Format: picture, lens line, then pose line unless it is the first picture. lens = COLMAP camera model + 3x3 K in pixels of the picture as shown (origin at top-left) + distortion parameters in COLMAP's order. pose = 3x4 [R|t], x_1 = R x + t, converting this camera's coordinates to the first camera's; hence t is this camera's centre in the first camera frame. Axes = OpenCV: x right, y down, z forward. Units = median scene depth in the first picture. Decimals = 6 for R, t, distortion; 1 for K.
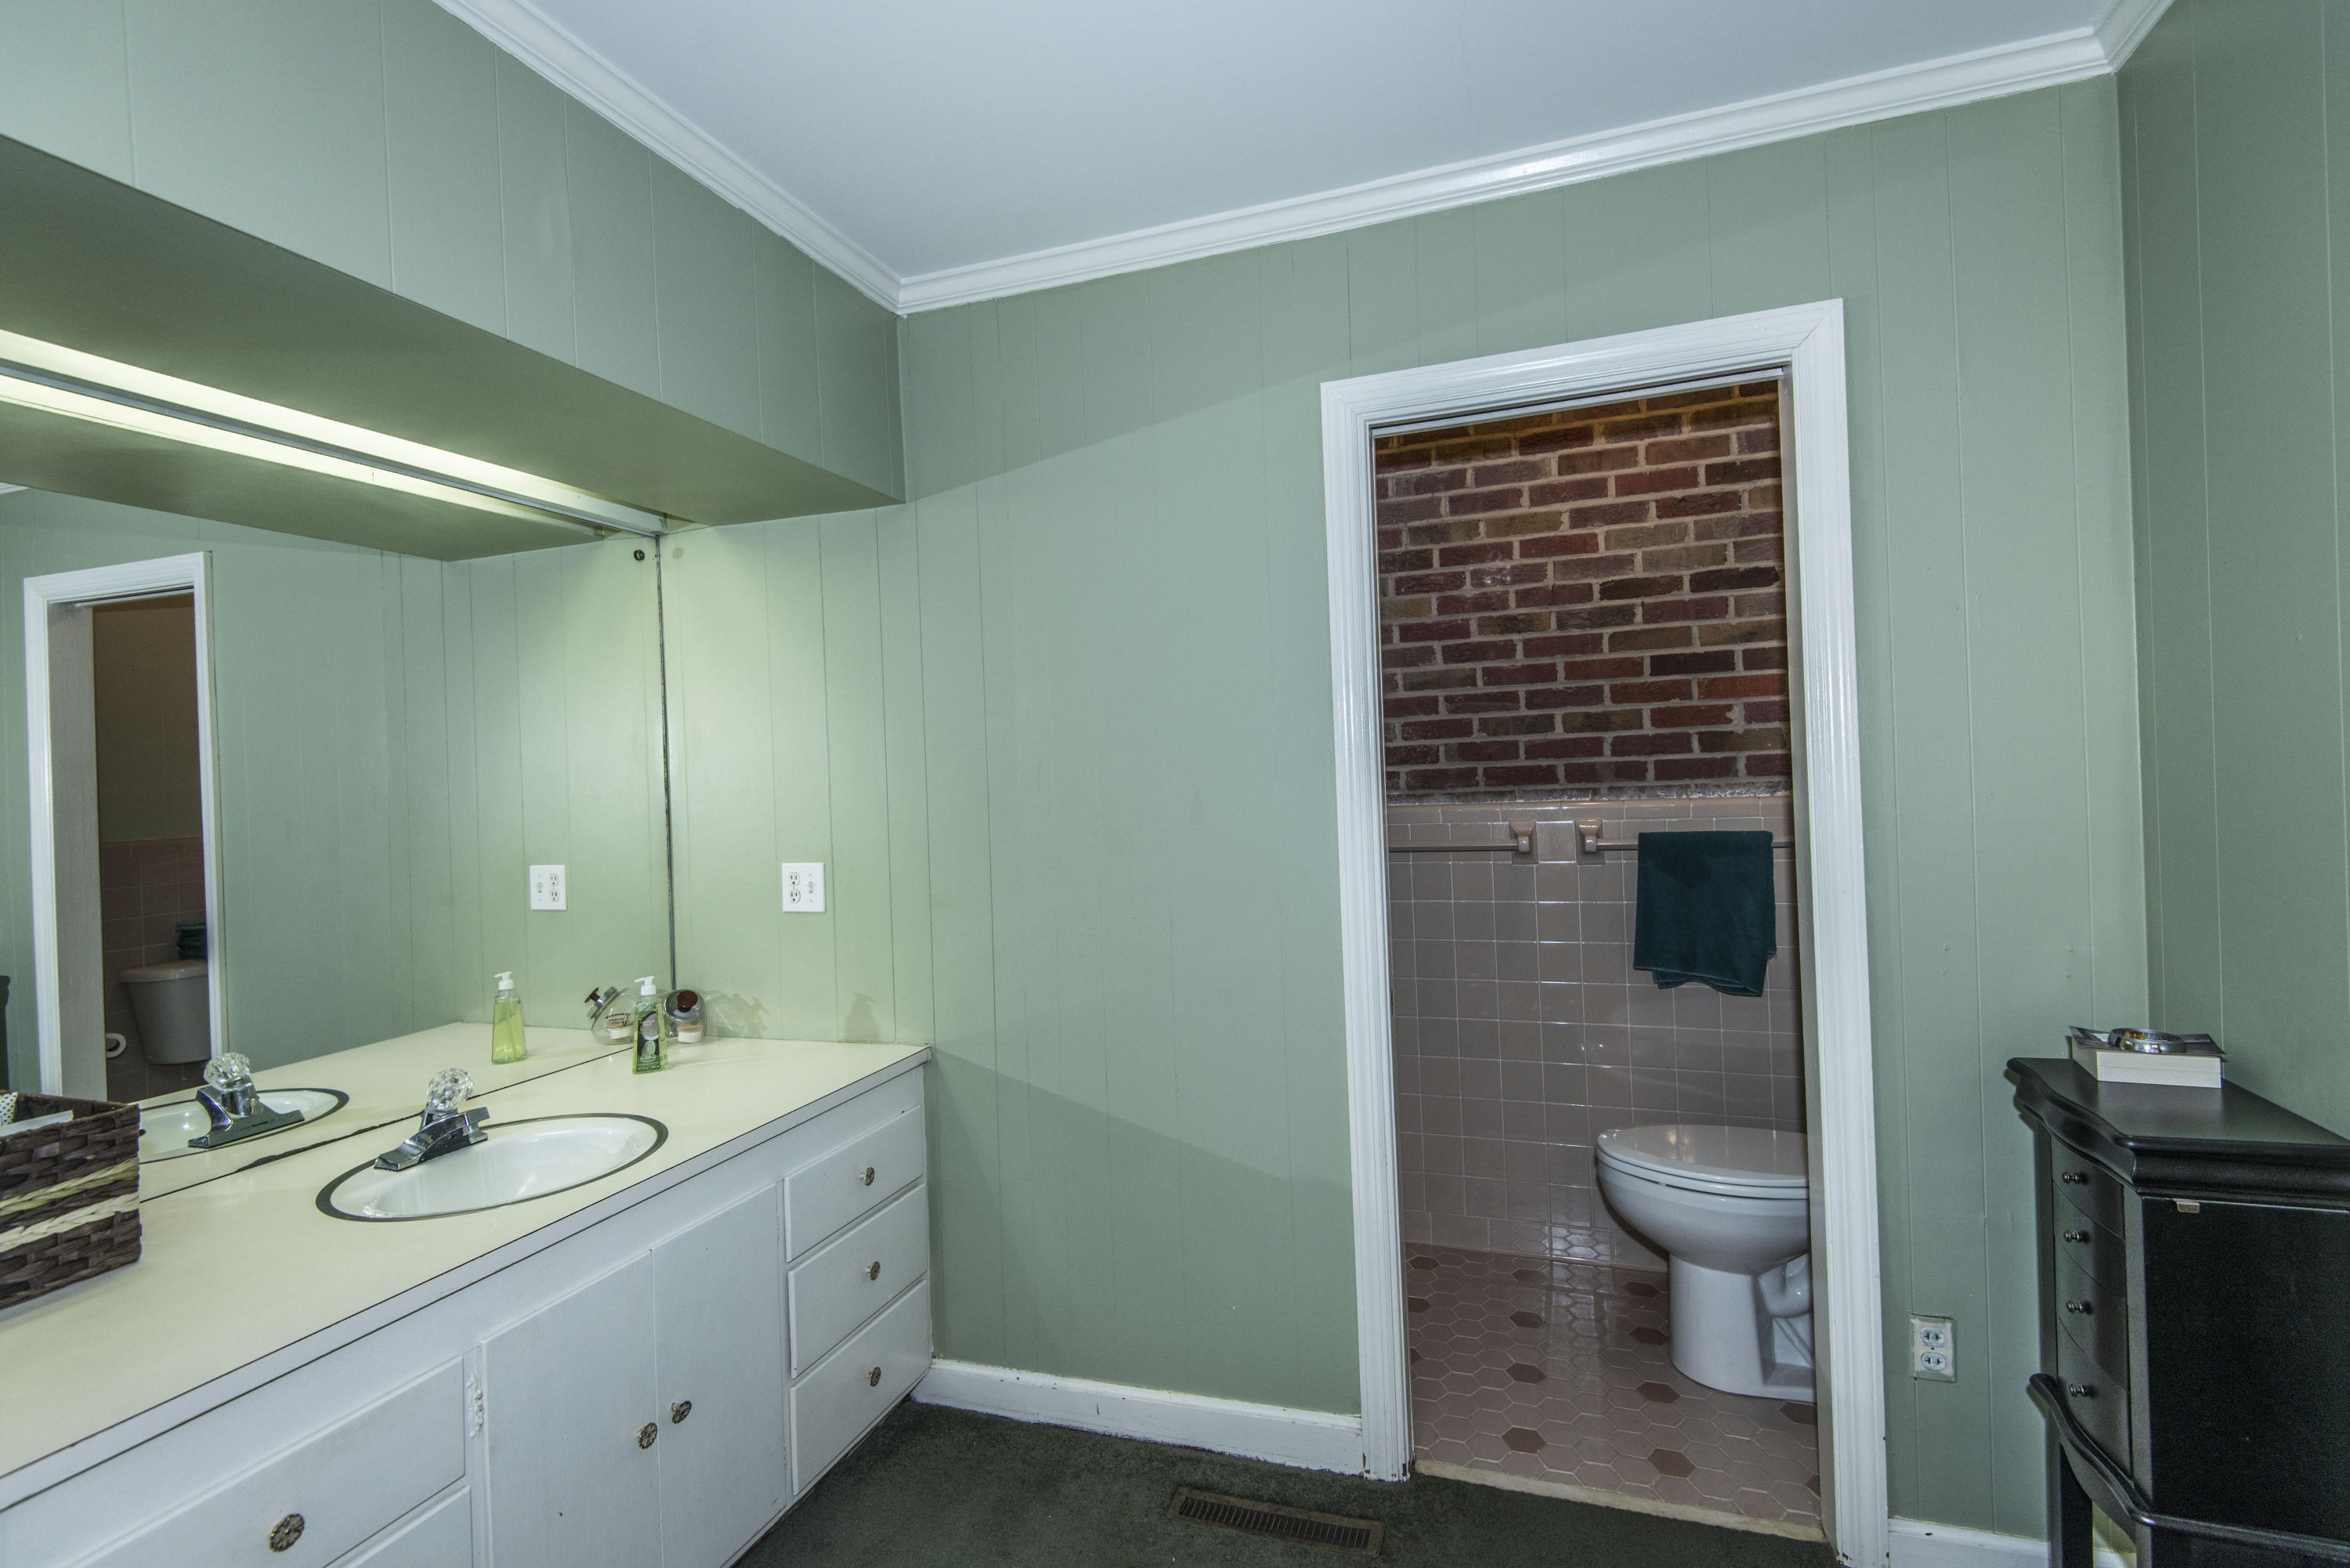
lens RADIAL K [[1053.2, 0, 1180.1], [0, 1053.2, 774.5], [0, 0, 1]] dist [0.039125, -0.028767]
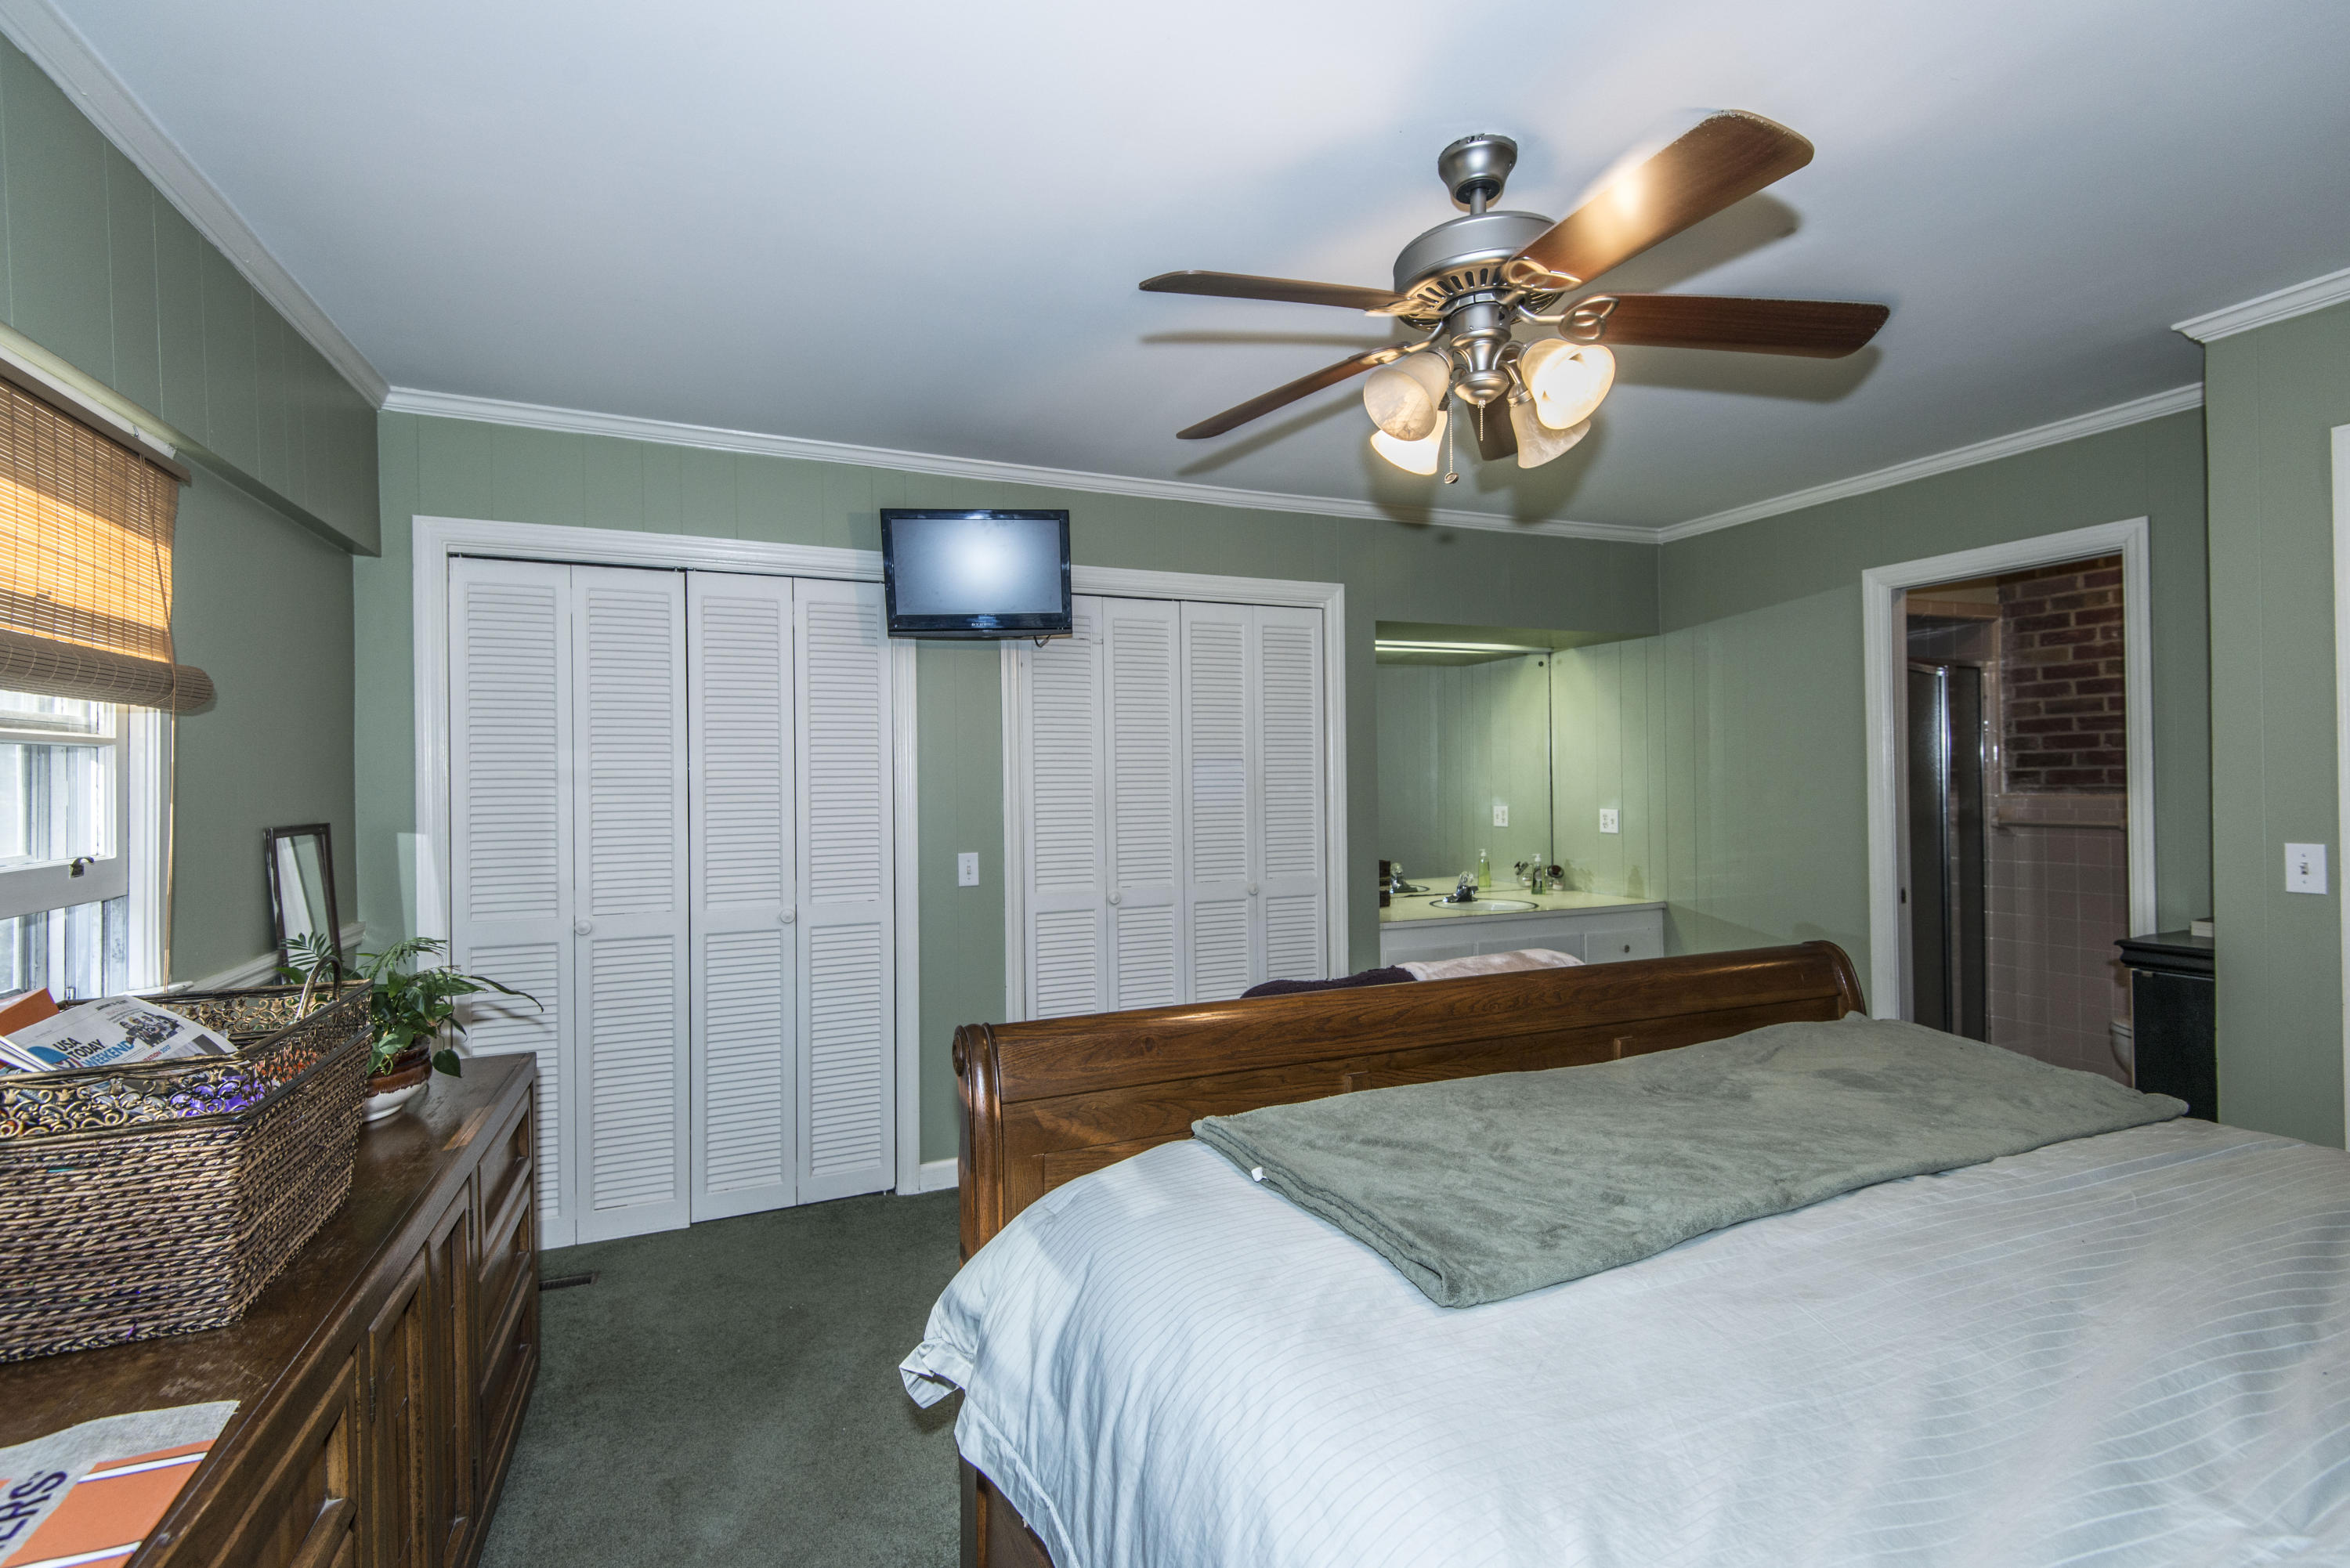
lens RADIAL K [[1053.2, 0, 1180.1], [0, 1053.2, 774.5], [0, 0, 1]] dist [0.039125, -0.028767]
pose [[0.667602, 0.023573, -0.744145, 0.515038], [-0.009803, 0.999690, 0.022874, -0.020059], [0.744453, -0.007976, 0.667627, -0.834223]]
